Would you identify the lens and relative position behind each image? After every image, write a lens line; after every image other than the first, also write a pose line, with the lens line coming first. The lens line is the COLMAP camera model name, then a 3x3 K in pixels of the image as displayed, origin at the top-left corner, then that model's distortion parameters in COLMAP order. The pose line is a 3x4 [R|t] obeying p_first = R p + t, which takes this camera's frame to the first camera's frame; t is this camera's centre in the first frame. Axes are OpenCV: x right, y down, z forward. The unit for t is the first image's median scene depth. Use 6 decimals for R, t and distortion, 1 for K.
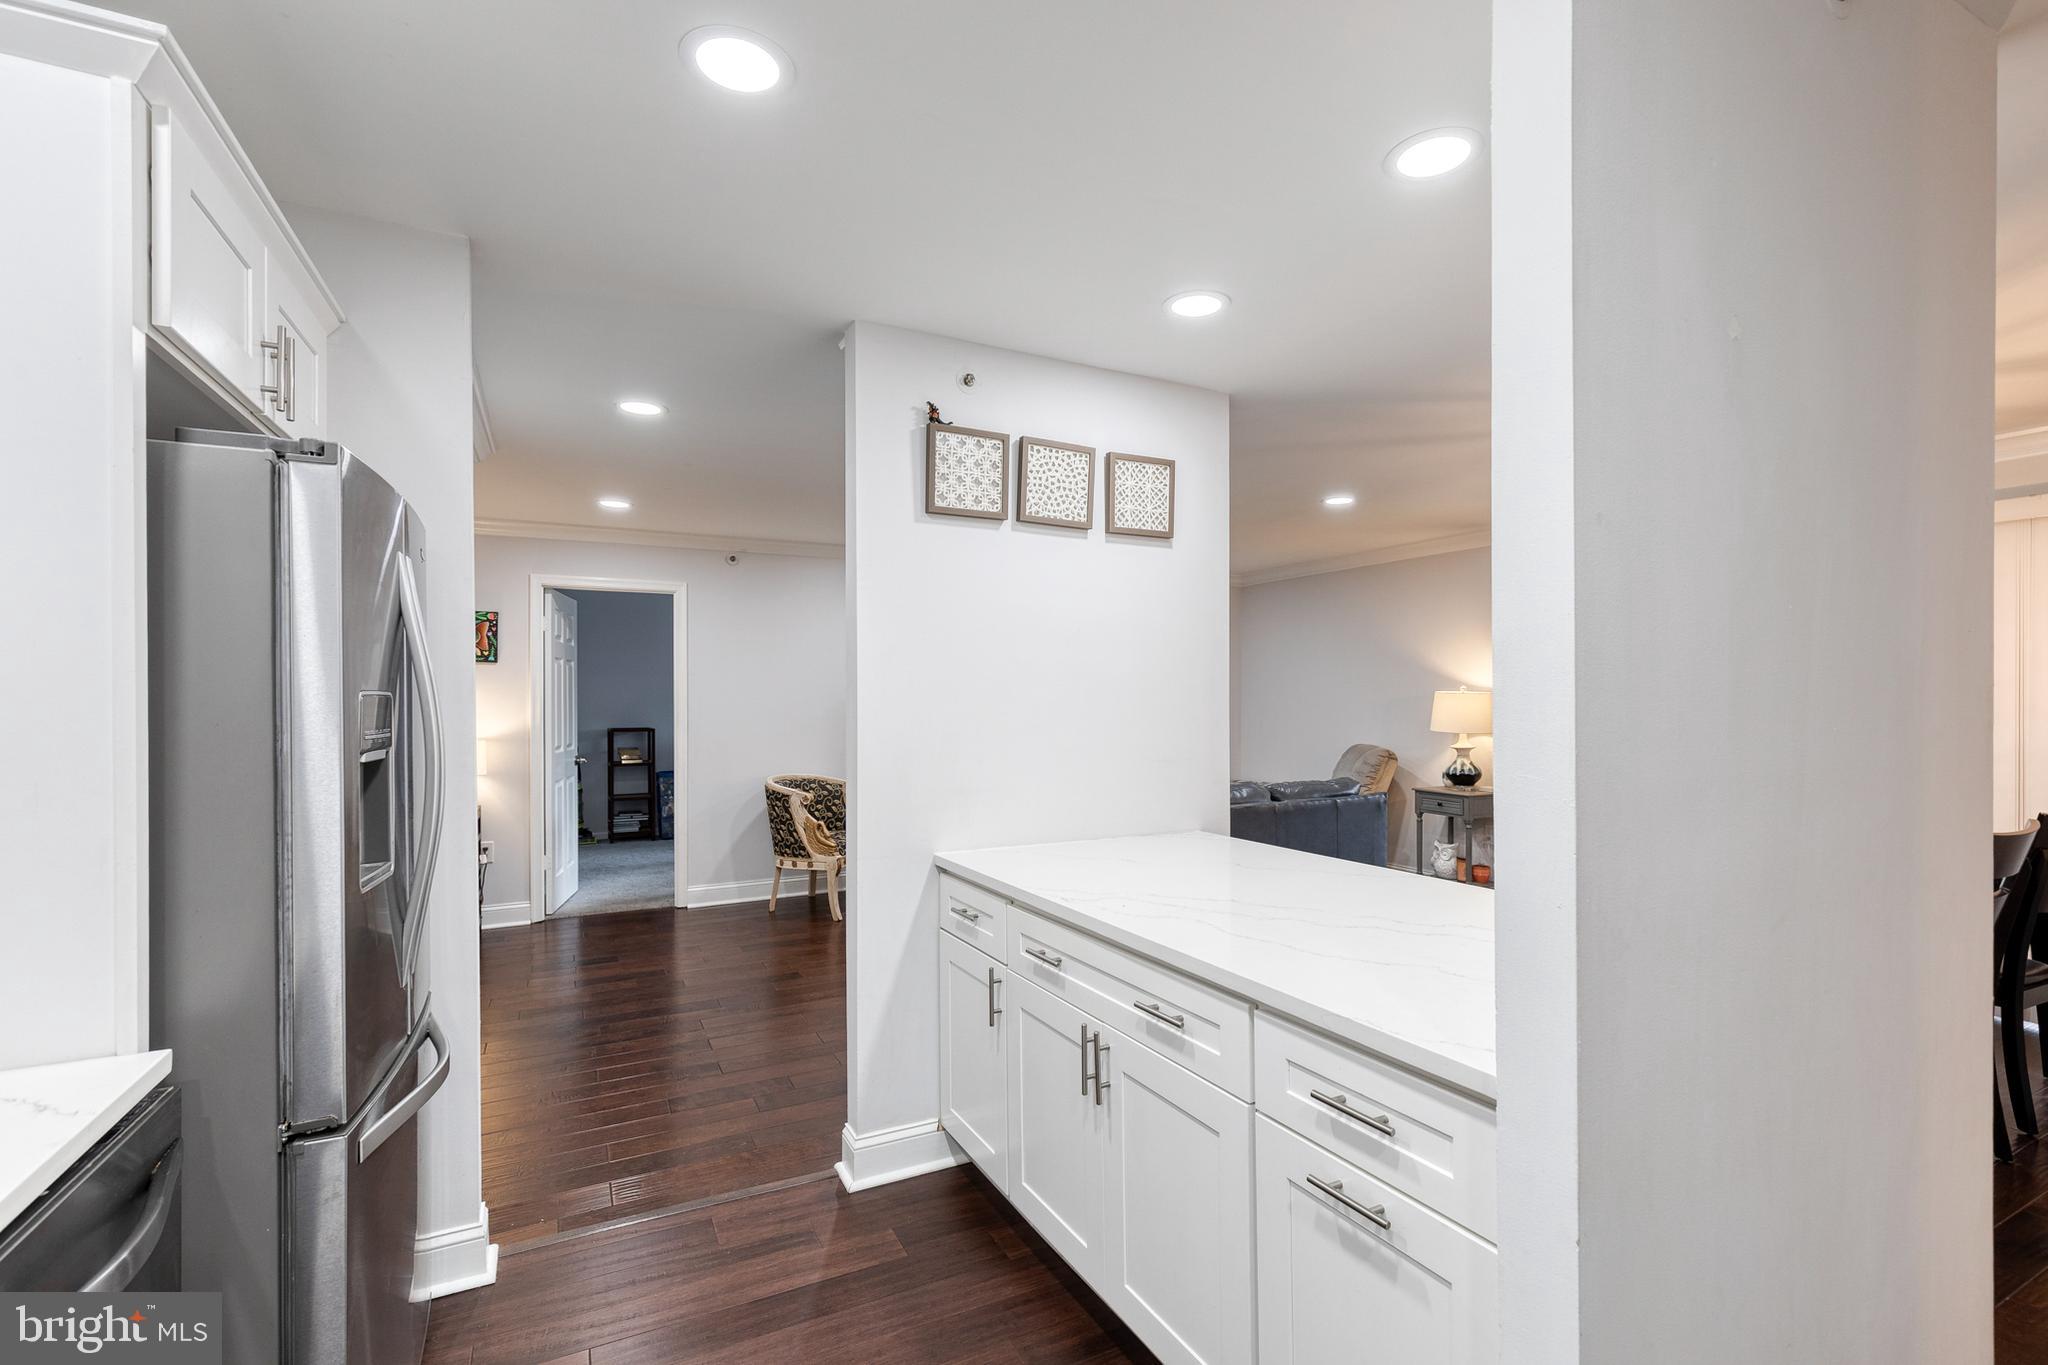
lens RADIAL K [[925.8, 0, 1047.7], [0, 925.8, 704.3], [0, 0, 1]] dist [0.007932, -0.000207]
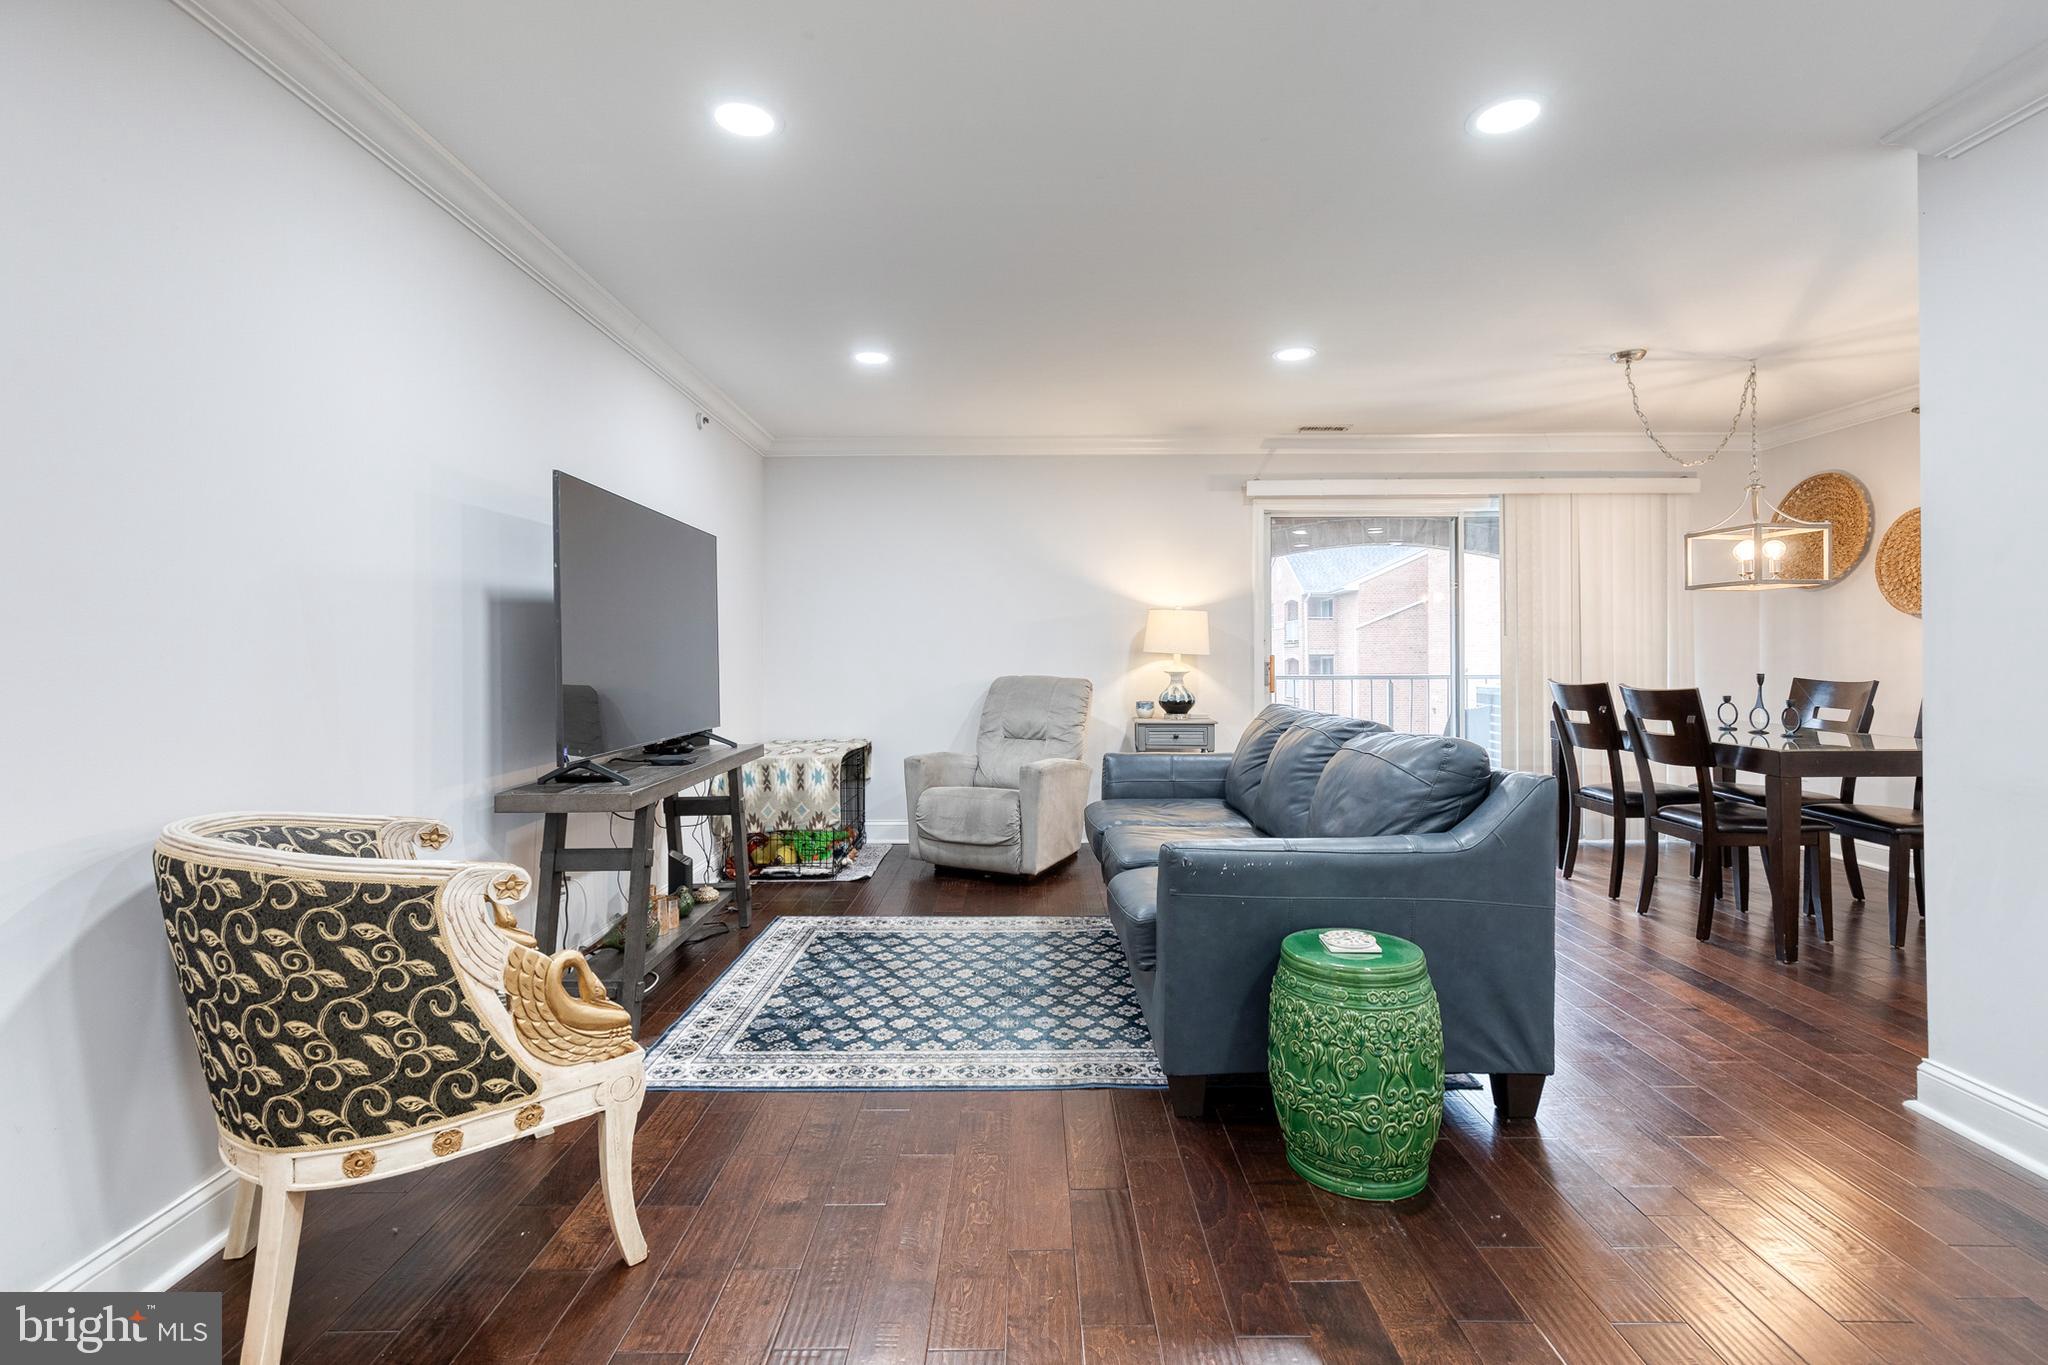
lens RADIAL K [[927.7, 0, 1024.3], [0, 927.7, 653.1], [0, 0, 1]] dist [0.008497, -0.000600]
pose [[0.470610, 0.002224, 0.882339, -0.936274], [0.008544, 0.999938, -0.007077, 0.072942], [-0.882300, 0.010869, 0.470562, 1.556637]]
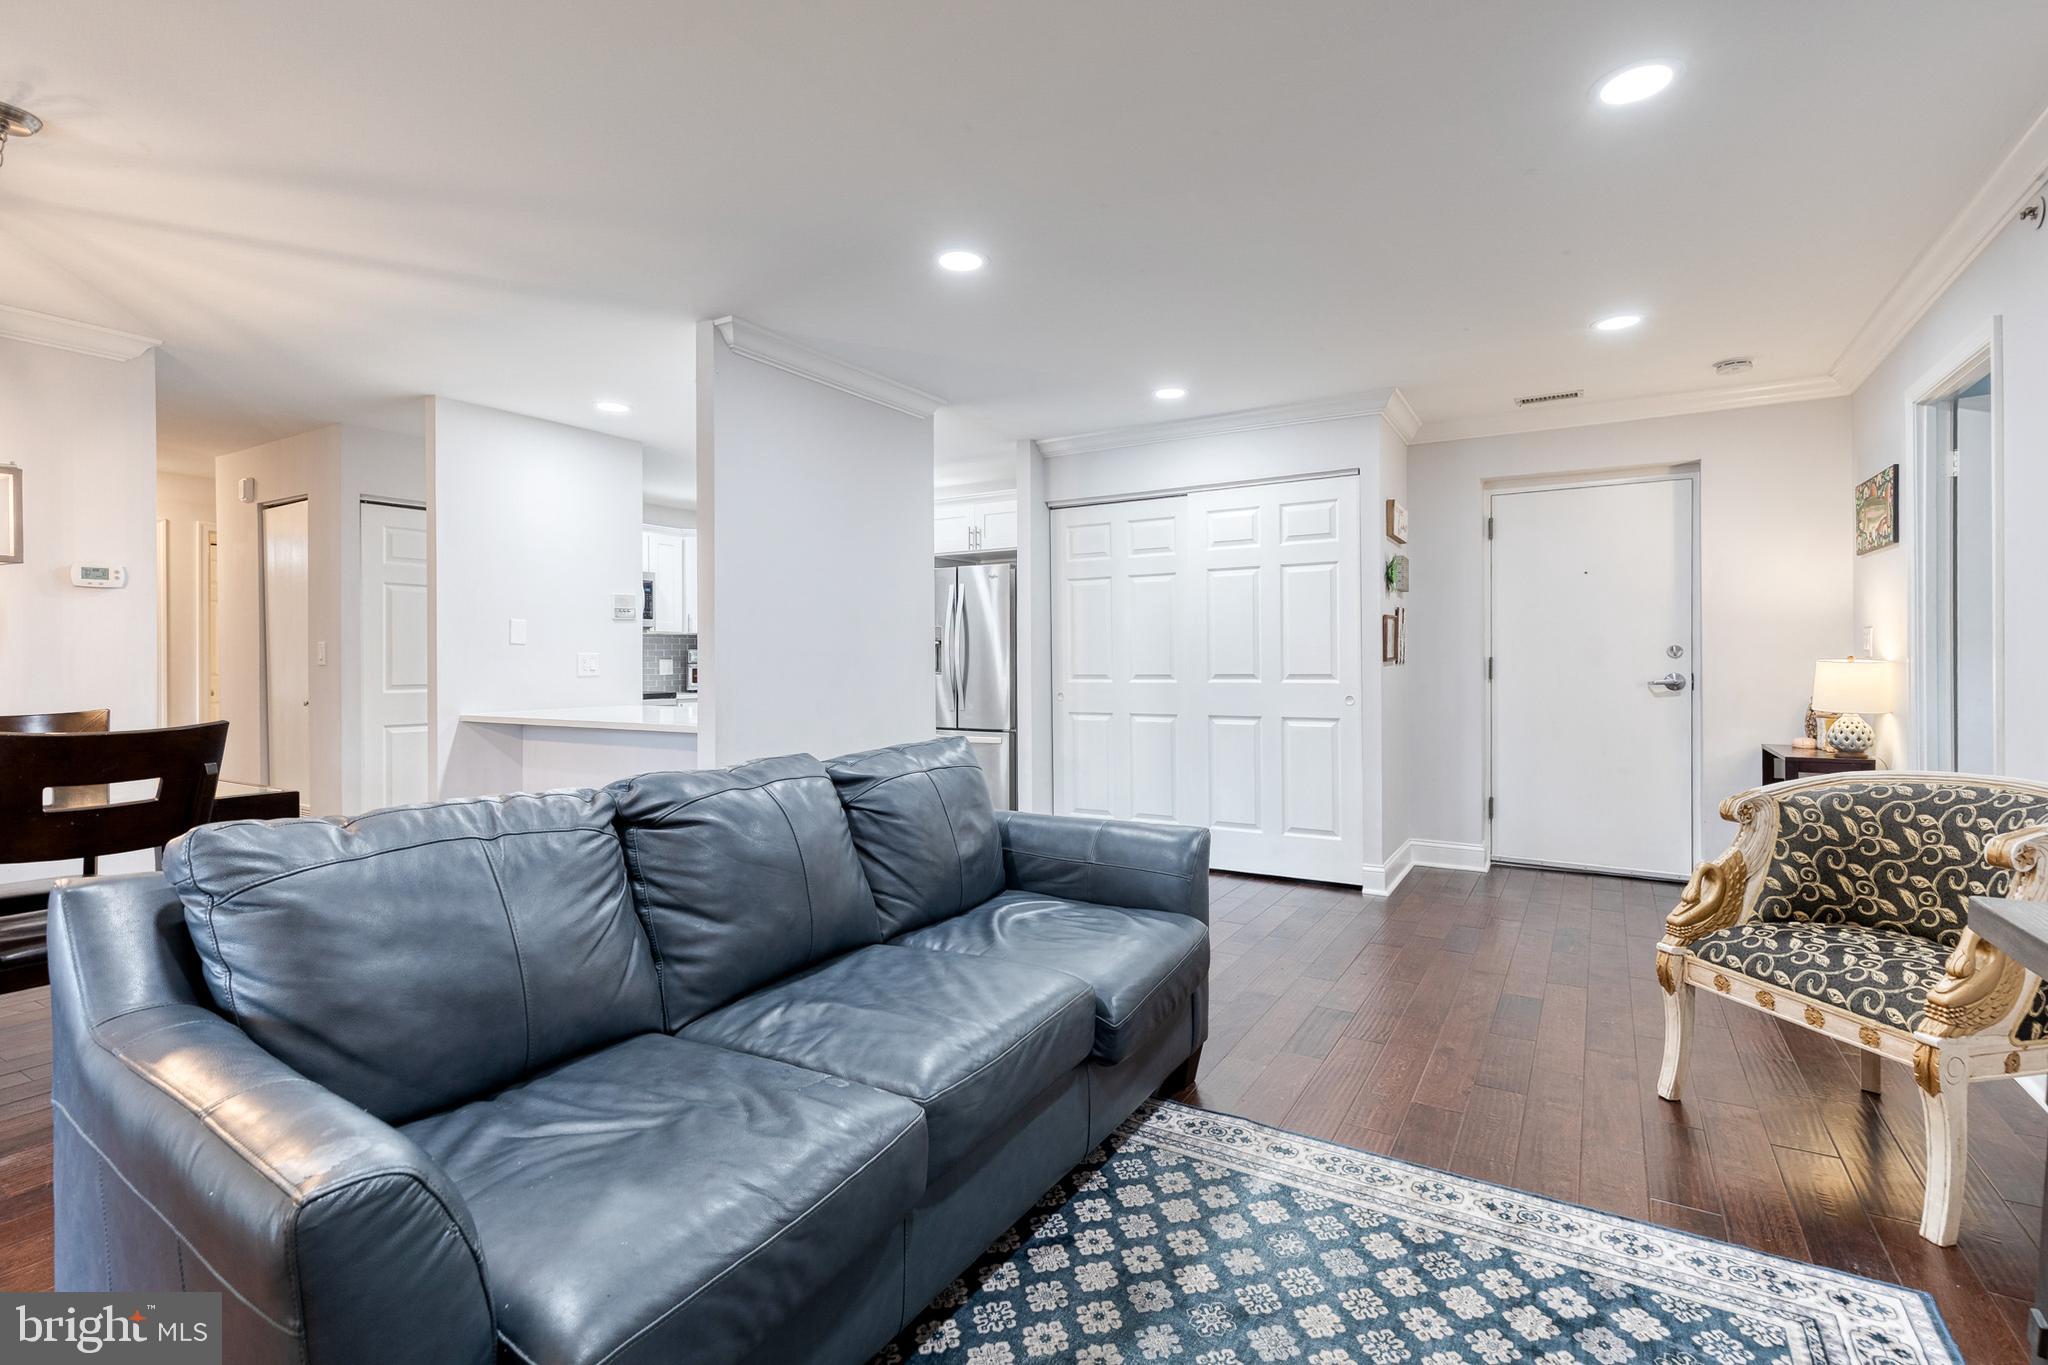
lens RADIAL K [[940.2, 0, 1060.9], [0, 940.2, 661.2], [0, 0, 1]] dist [0.000845, -0.000121]
pose [[-0.845978, 0.007952, -0.533159, 0.509239], [0.005265, 0.999965, 0.006561, 0.062021], [0.533192, 0.002743, -0.845990, 2.578066]]
